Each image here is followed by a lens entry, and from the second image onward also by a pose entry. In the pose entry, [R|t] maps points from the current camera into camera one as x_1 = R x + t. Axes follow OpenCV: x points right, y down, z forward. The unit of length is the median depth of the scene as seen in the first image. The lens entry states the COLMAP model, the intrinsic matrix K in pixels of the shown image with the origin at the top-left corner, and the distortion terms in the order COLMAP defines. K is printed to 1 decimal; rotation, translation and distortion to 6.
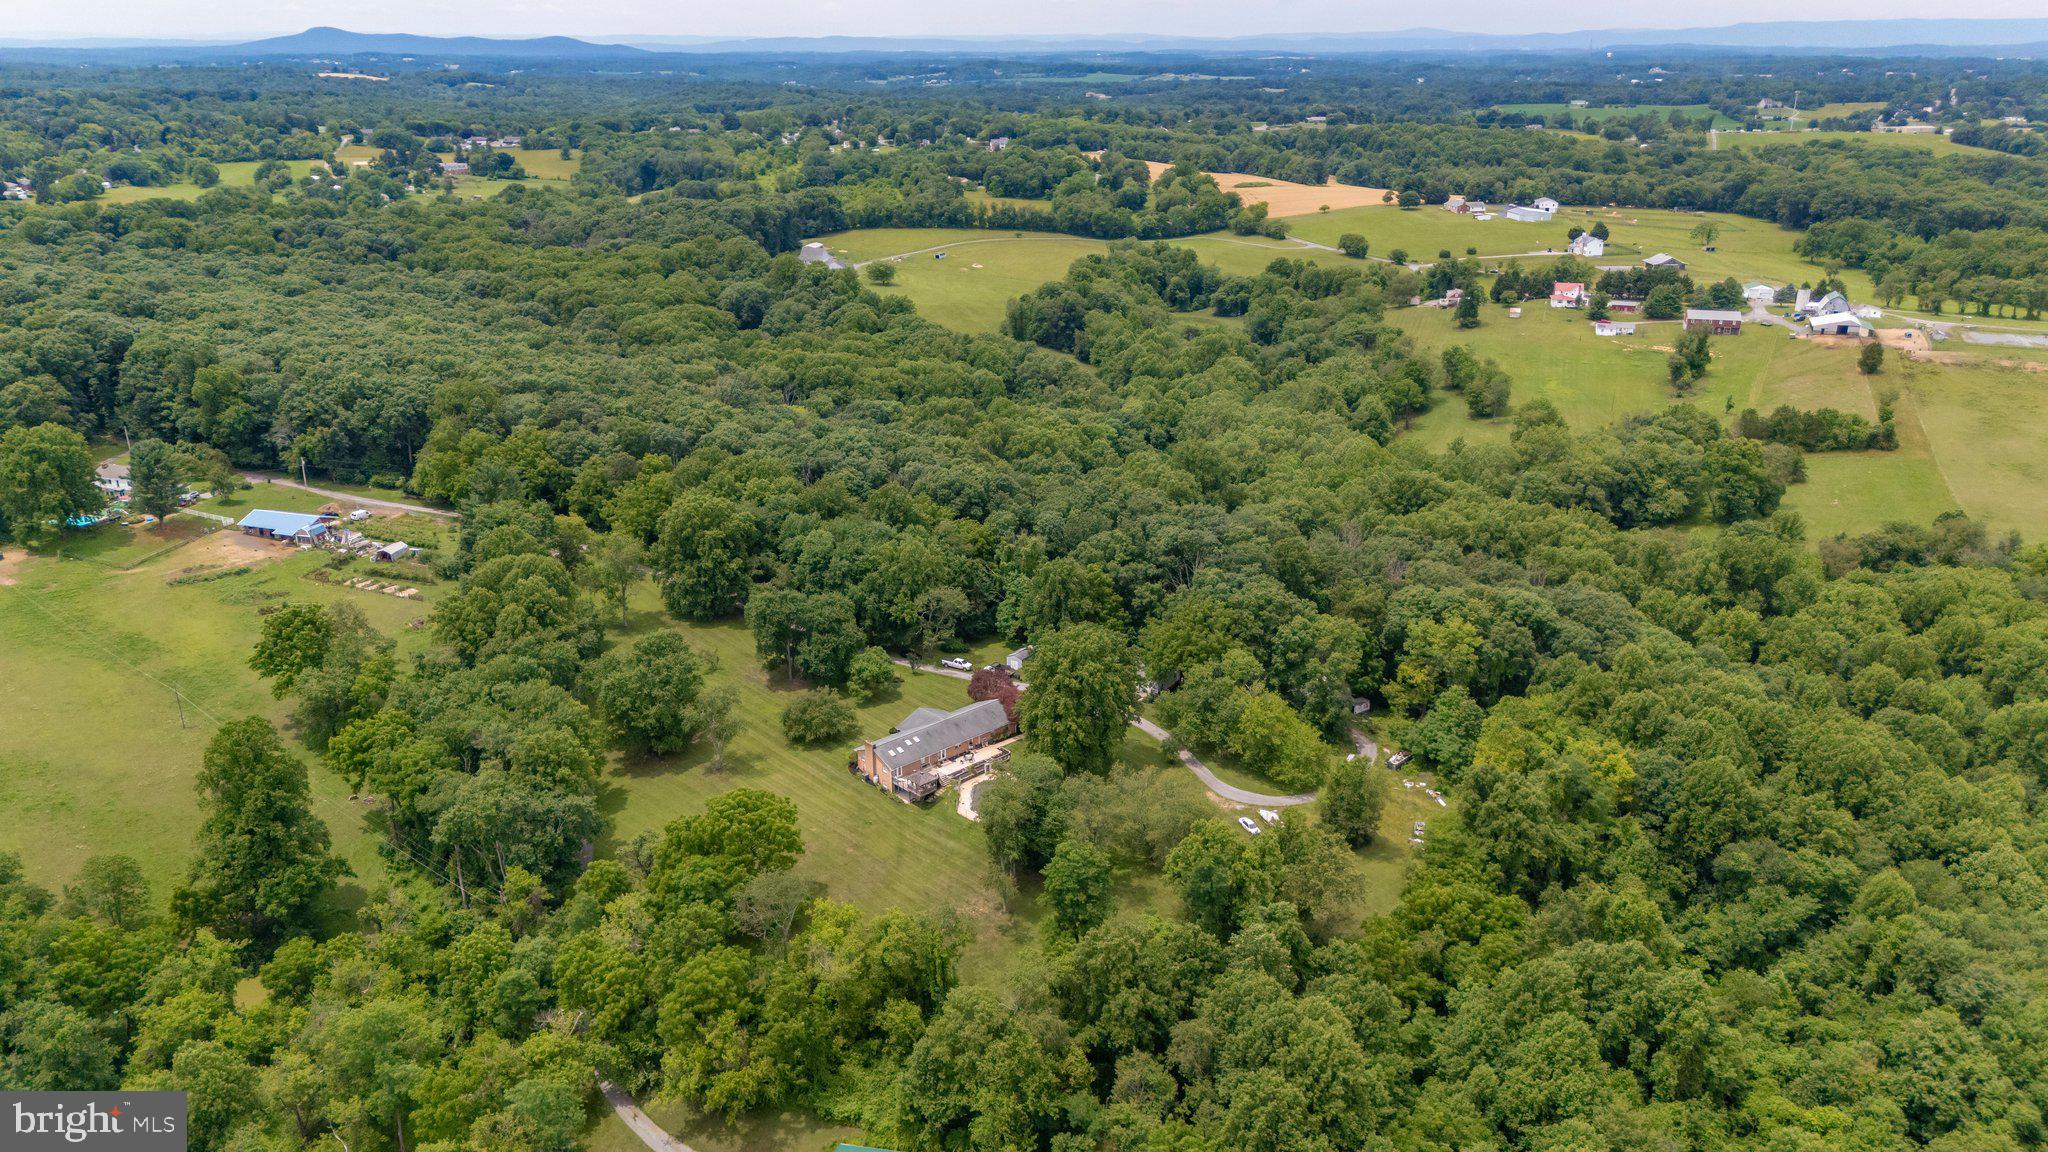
lens RADIAL K [[1497.0, 0, 1026.9], [0, 1497.0, 578.4], [0, 0, 1]] dist [0.051442, -0.055211]
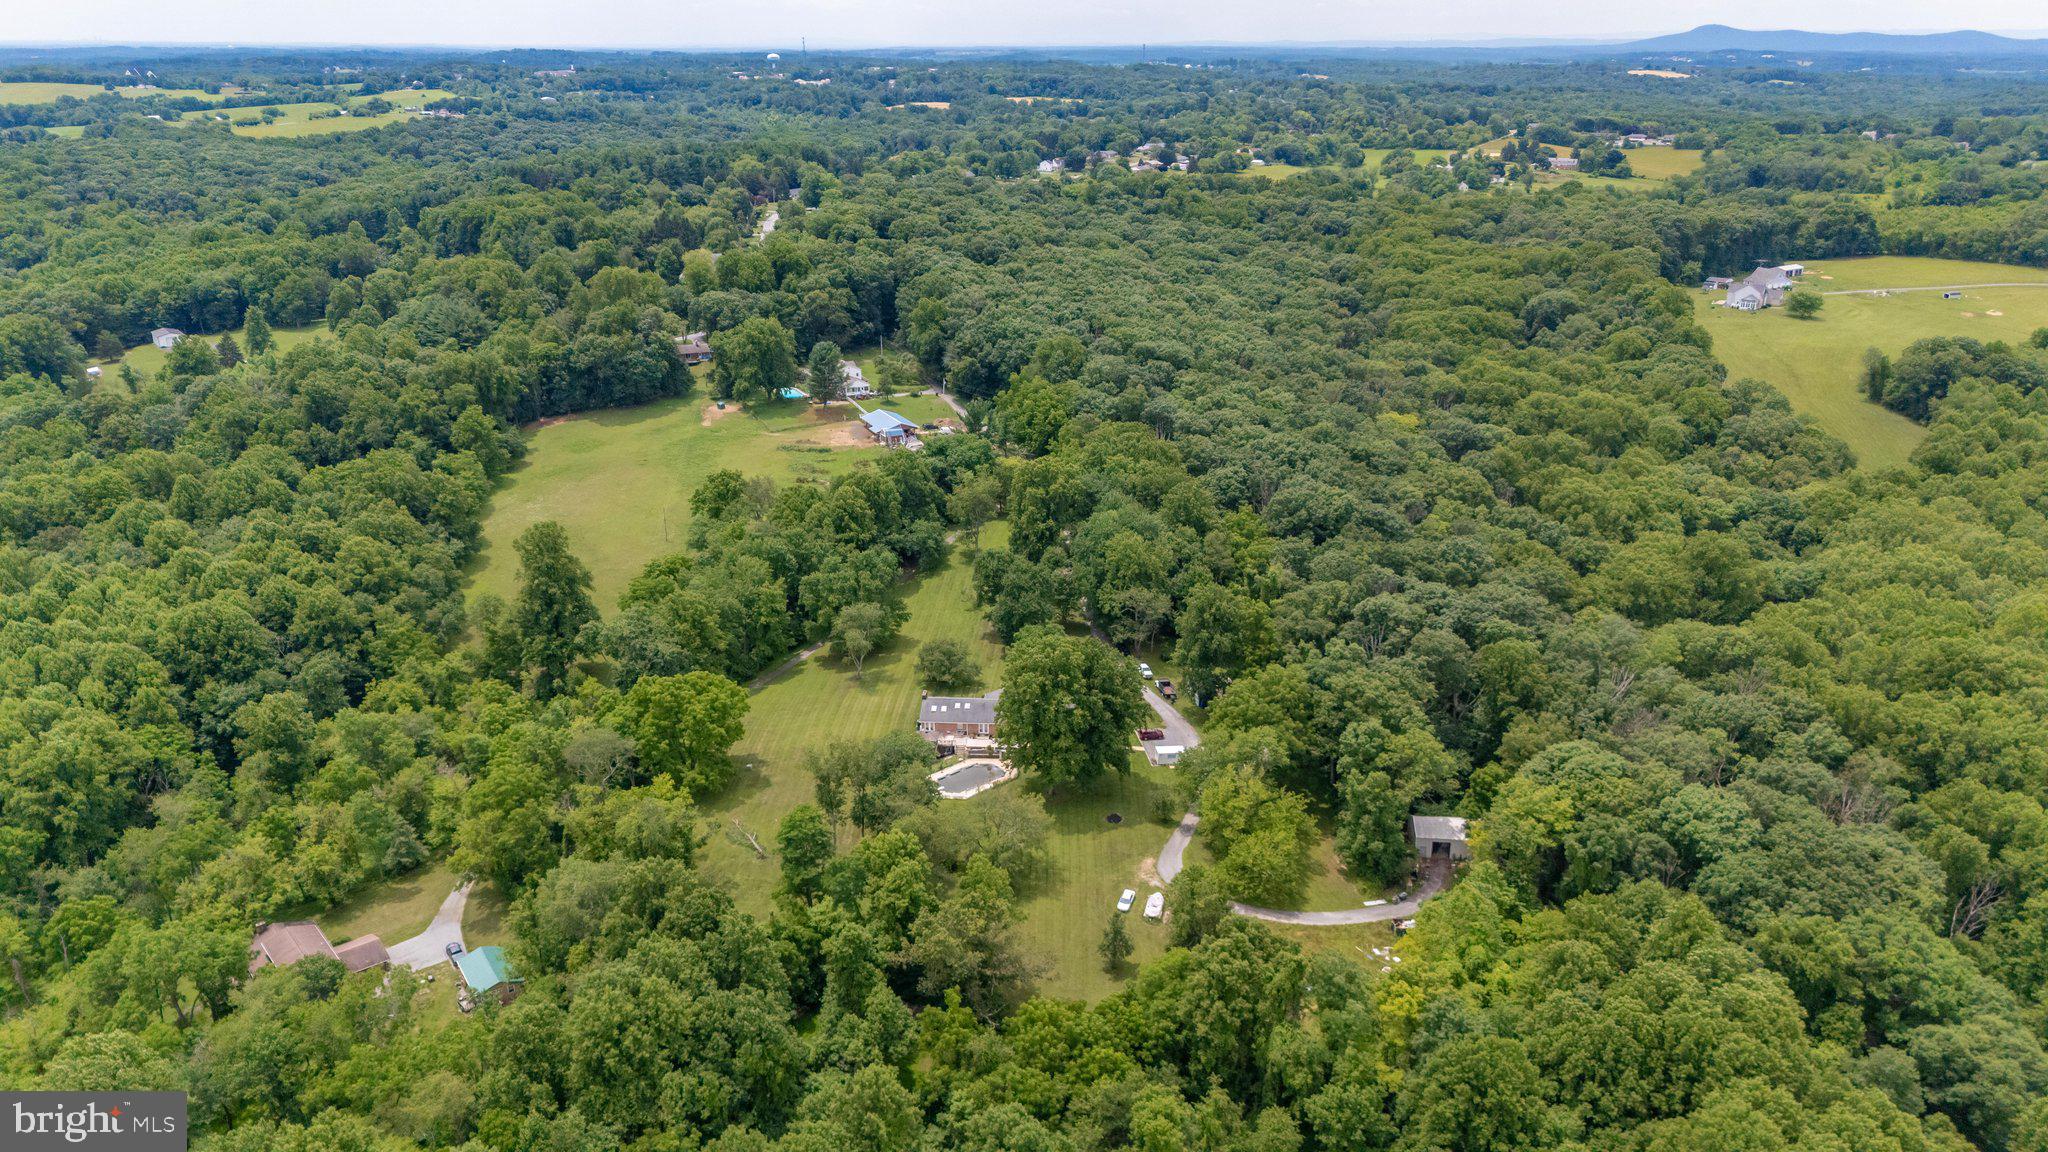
lens RADIAL K [[1497.0, 0, 1026.9], [0, 1497.0, 578.4], [0, 0, 1]] dist [0.051442, -0.055211]
pose [[0.677893, 0.247218, -0.692347, 0.188187], [-0.246376, 0.963699, 0.102878, -0.027173], [0.692647, 0.100838, 0.714193, 0.082464]]
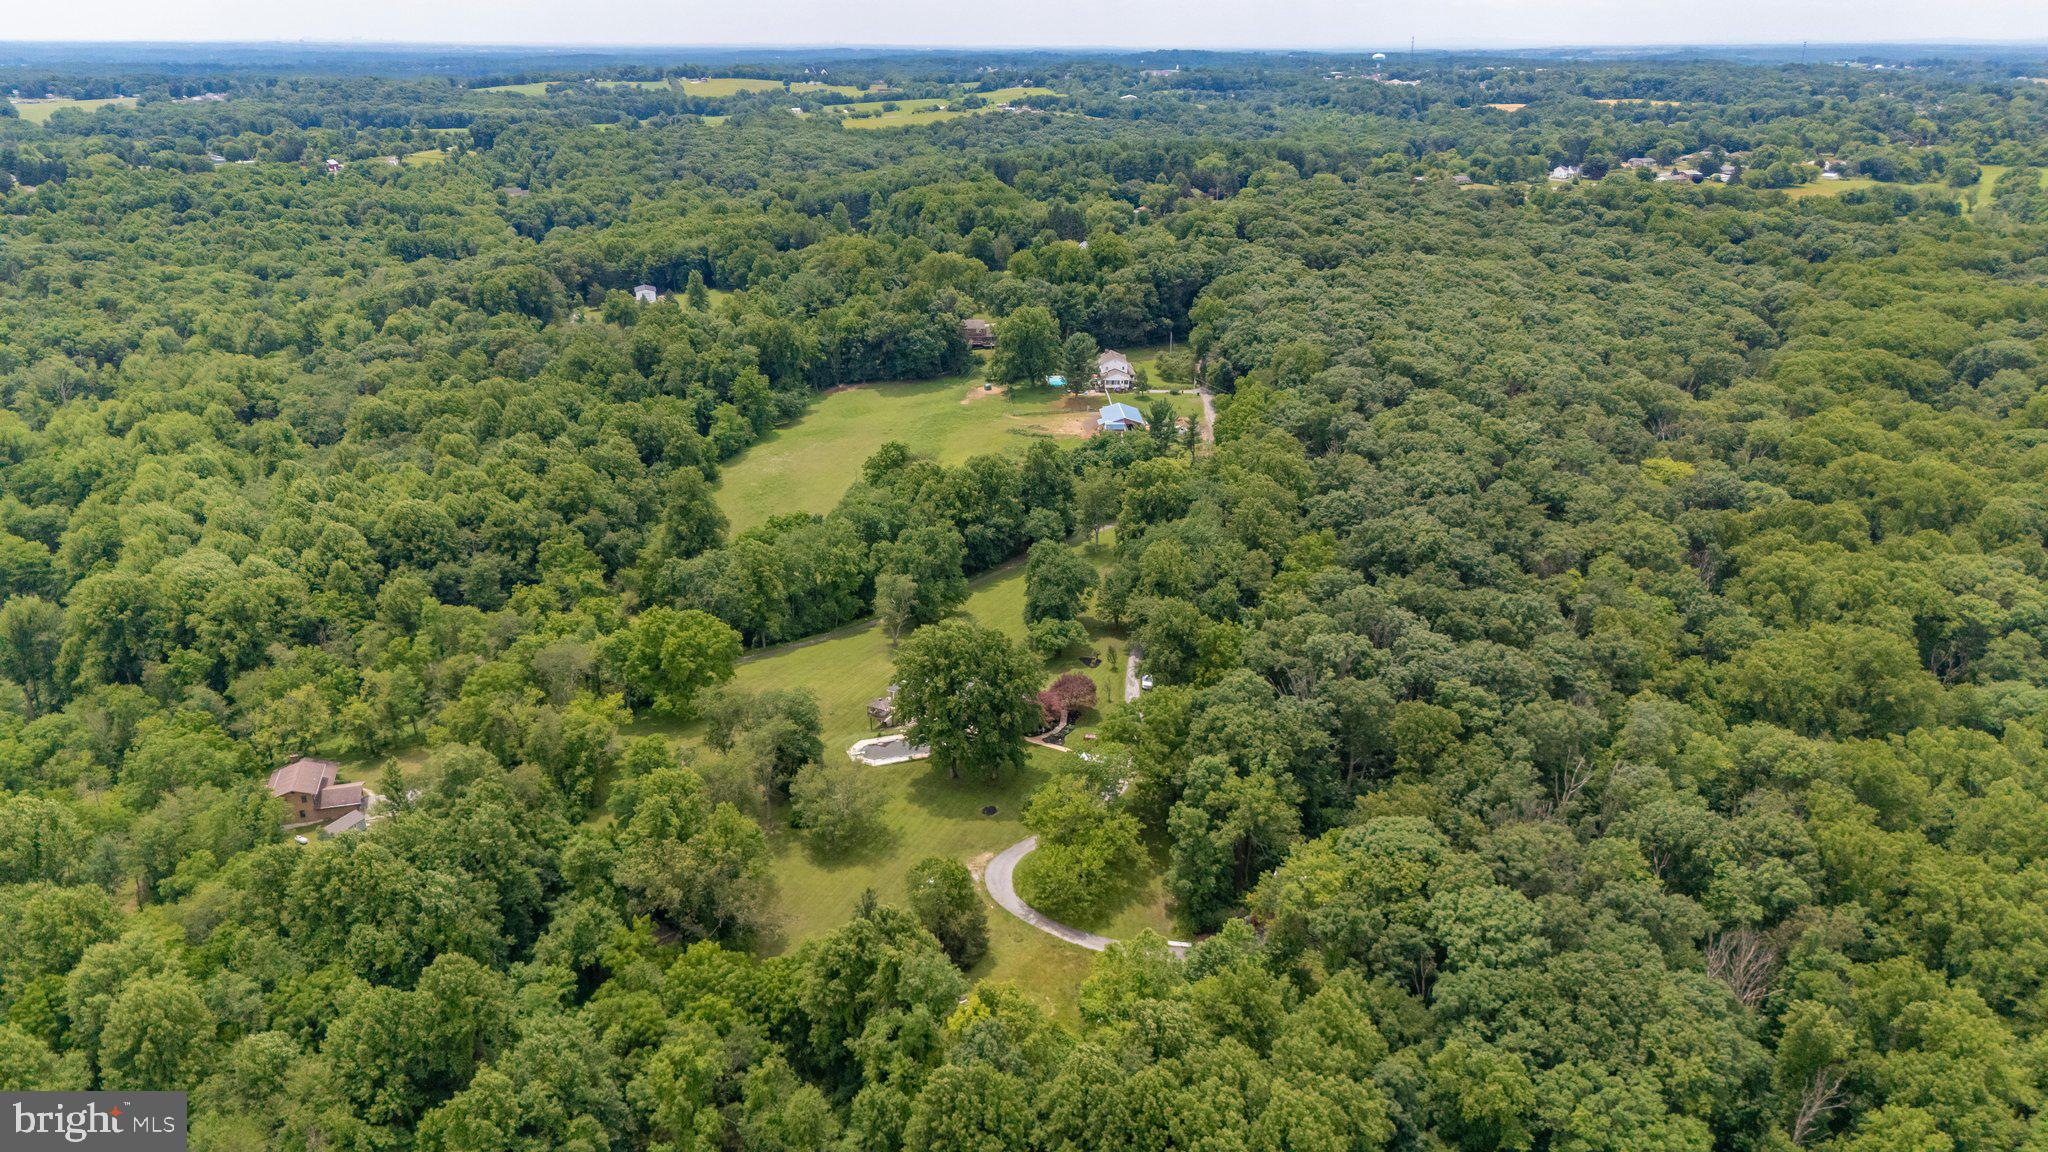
lens RADIAL K [[1497.0, 0, 1026.9], [0, 1497.0, 578.4], [0, 0, 1]] dist [0.051442, -0.055211]
pose [[0.329753, 0.317935, -0.888921, 0.252929], [-0.317328, 0.924129, 0.212812, -0.060346], [0.889138, 0.211904, 0.405624, 0.176514]]
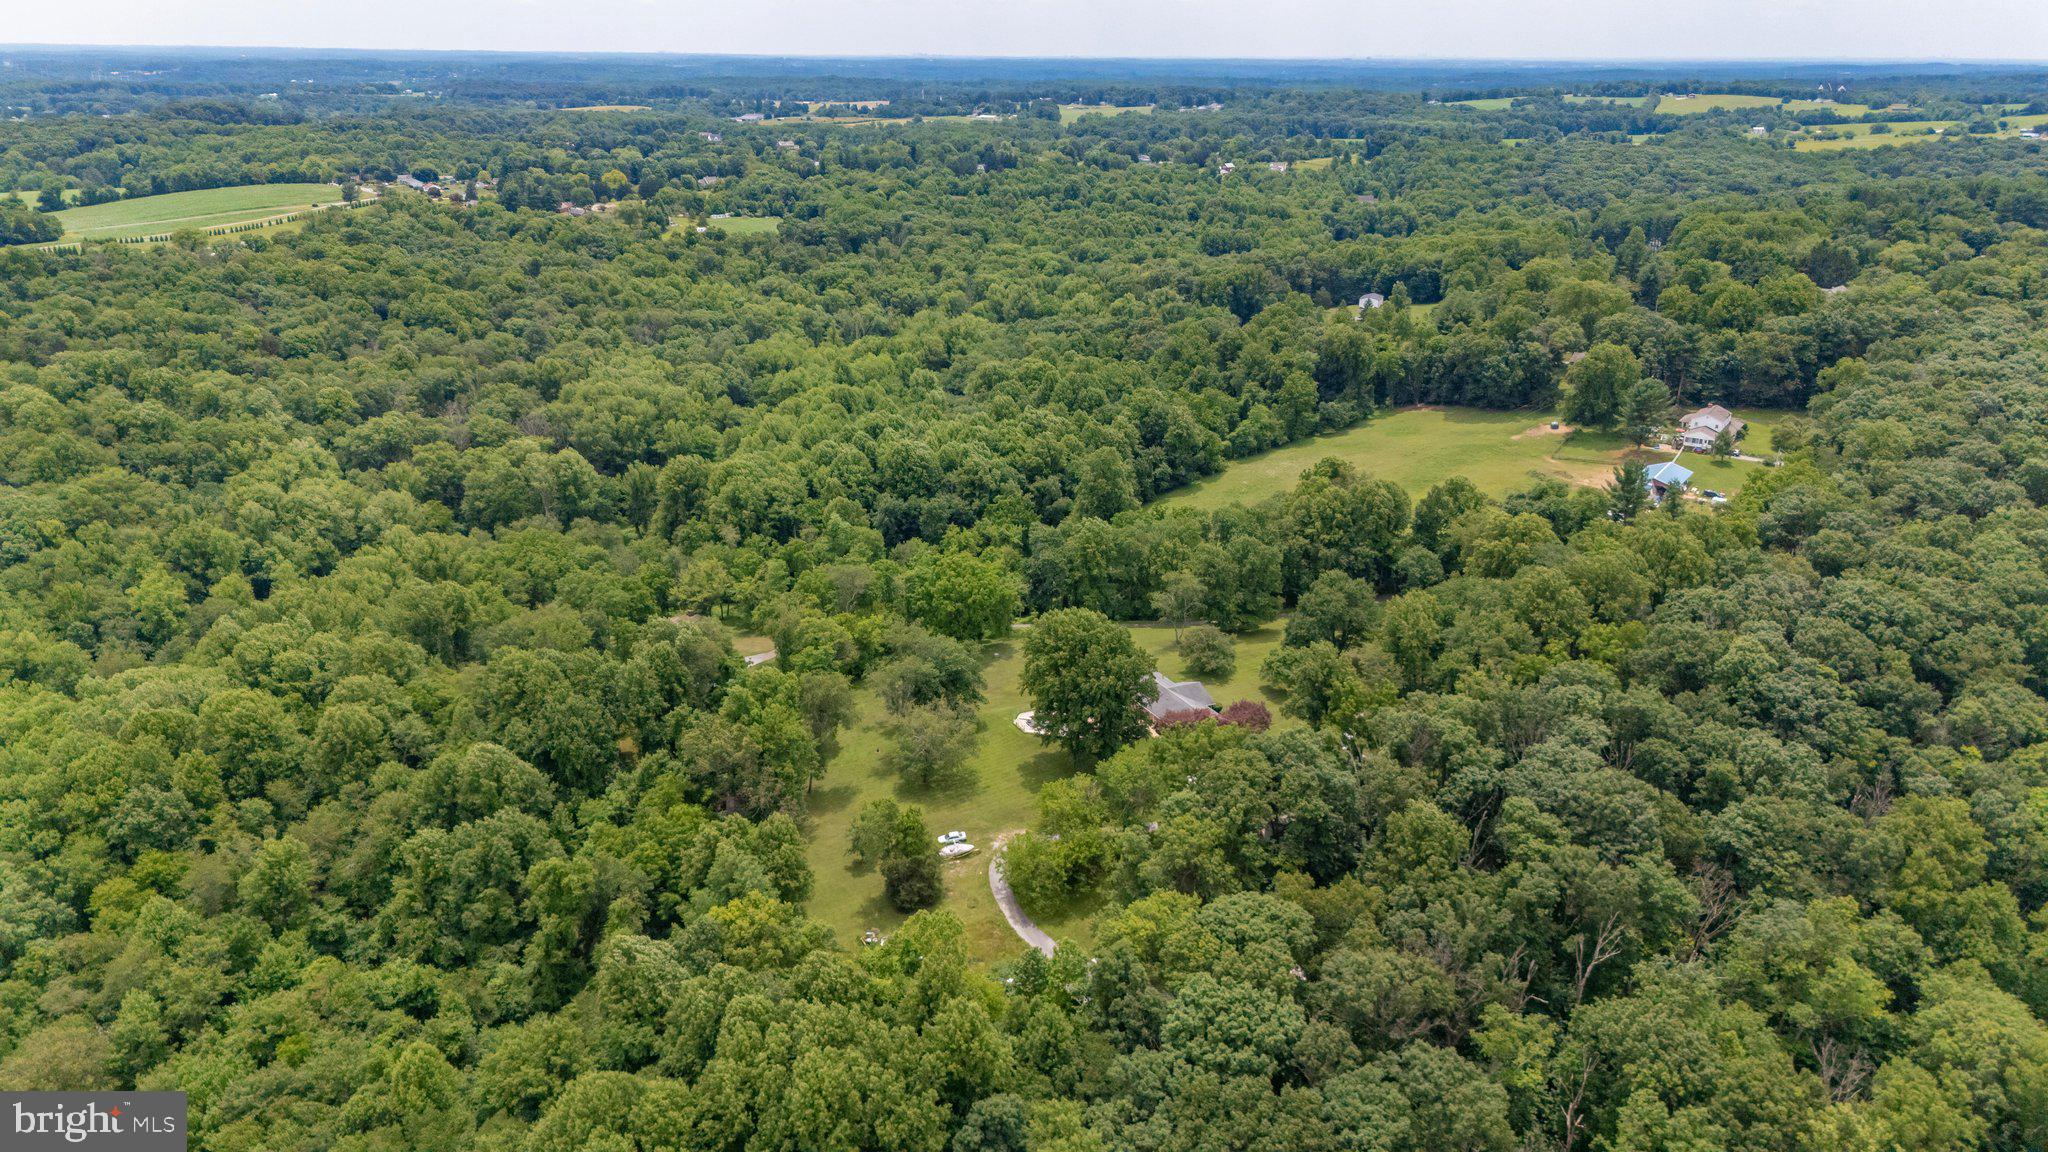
lens RADIAL K [[1497.0, 0, 1026.9], [0, 1497.0, 578.4], [0, 0, 1]] dist [0.051442, -0.055211]
pose [[-0.301850, 0.312837, -0.900566, 0.263072], [-0.323602, 0.854924, 0.405446, -0.106350], [0.896755, 0.413809, -0.156824, 0.308630]]
